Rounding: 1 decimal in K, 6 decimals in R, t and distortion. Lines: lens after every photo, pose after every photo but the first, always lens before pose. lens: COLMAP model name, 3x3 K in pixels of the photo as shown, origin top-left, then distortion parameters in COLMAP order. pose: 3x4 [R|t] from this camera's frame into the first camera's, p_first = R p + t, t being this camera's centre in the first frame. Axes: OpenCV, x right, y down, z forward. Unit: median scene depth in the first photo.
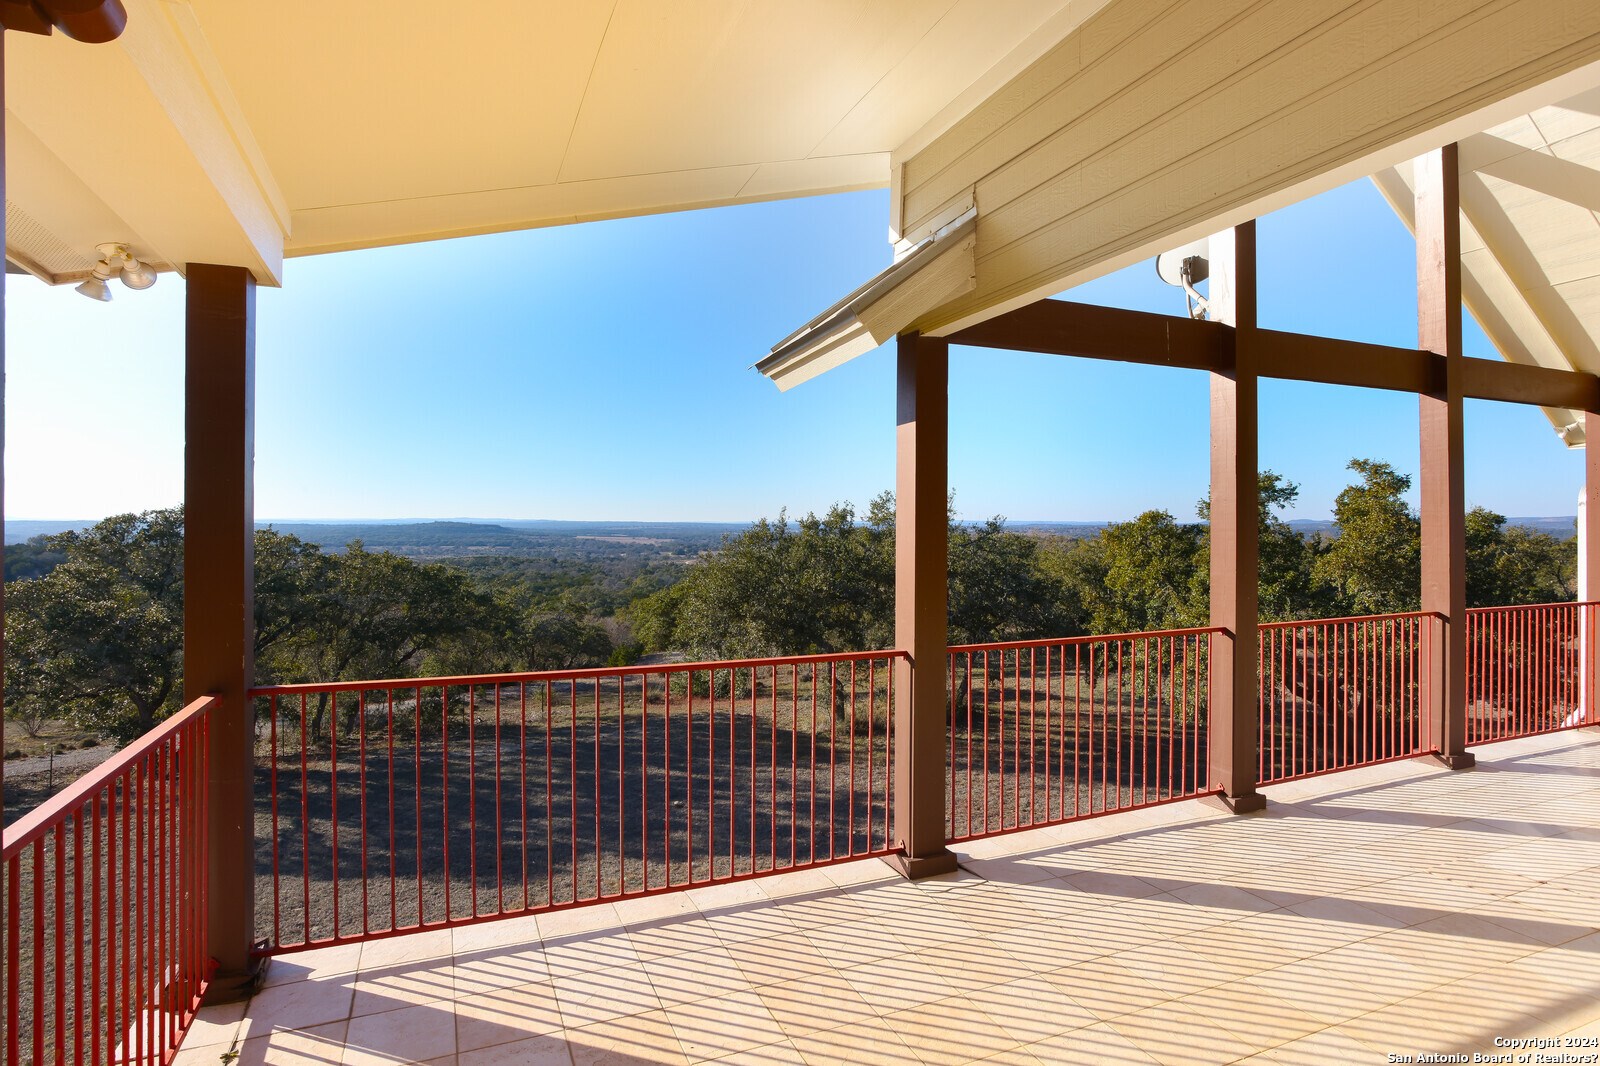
lens RADIAL K [[854.8, 0, 800.0], [0, 854.8, 533.0], [0, 0, 1]] dist [-0.000069, 0.000107]
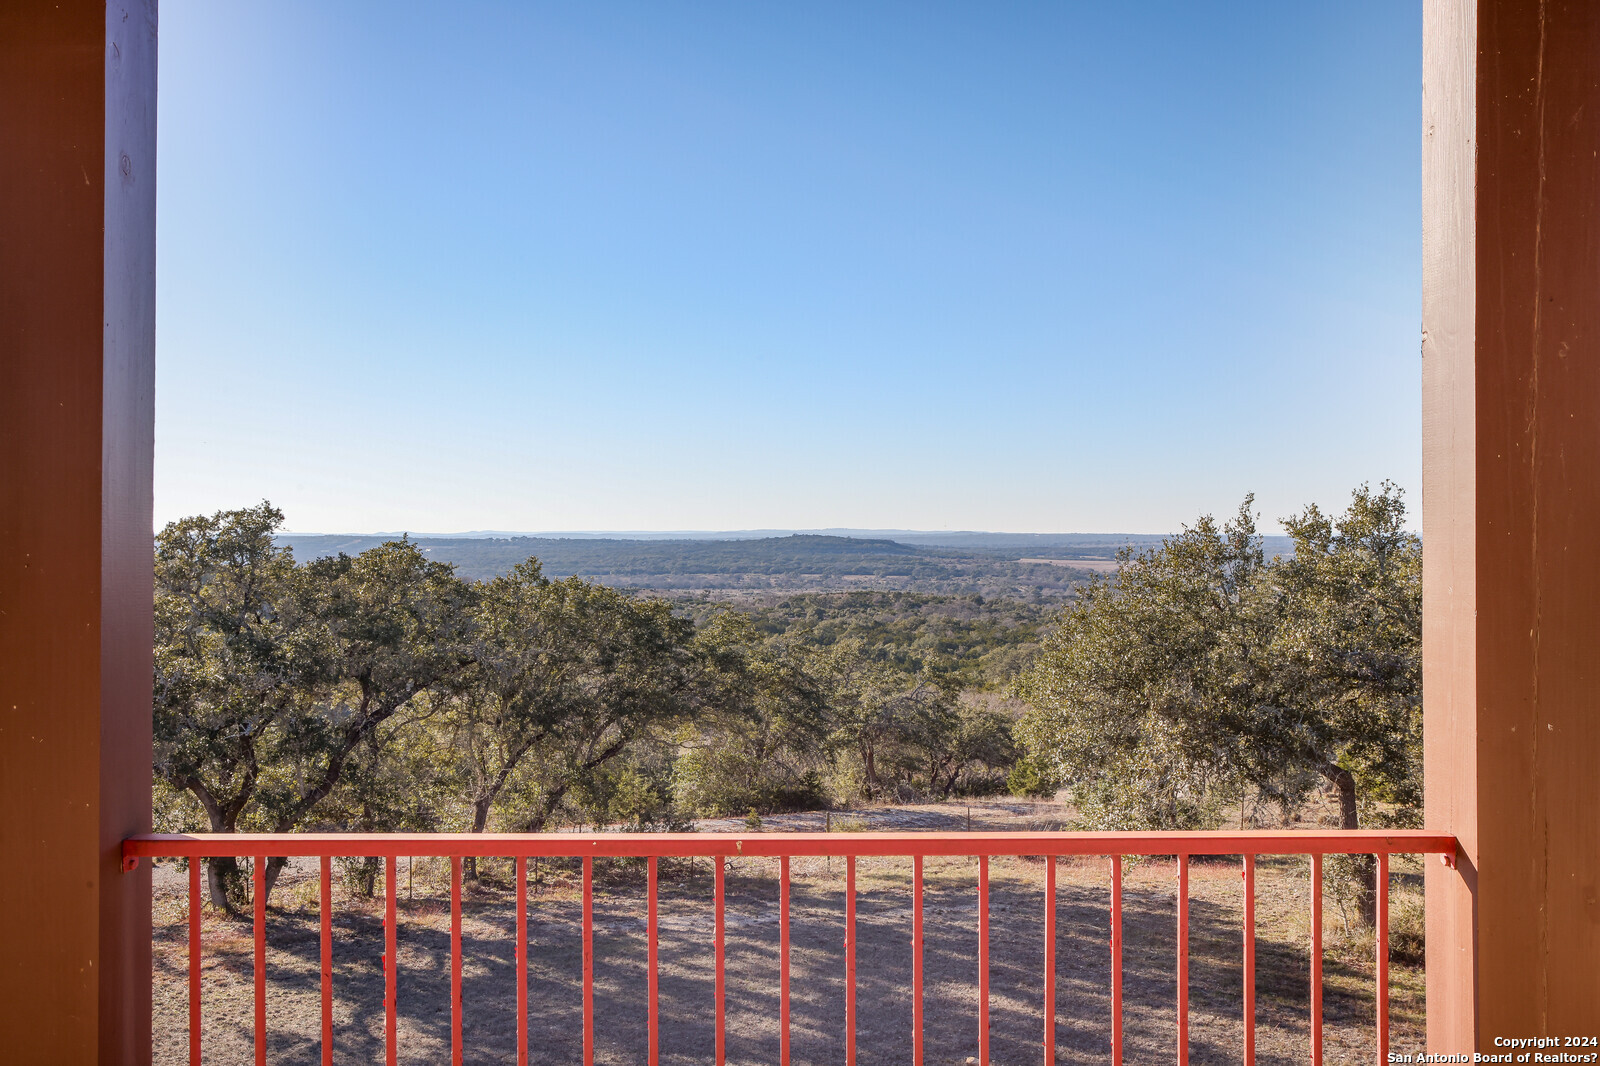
lens RADIAL K [[1486.7, 0, 800.0], [0, 1486.7, 533.0], [0, 0, 1]] dist [-0.003804, -0.002319]
pose [[0.920255, -0.005124, -0.391286, 0.080100], [-0.000304, 0.999905, -0.013809, 0.004777], [0.391320, 0.012827, 0.920165, 0.087520]]
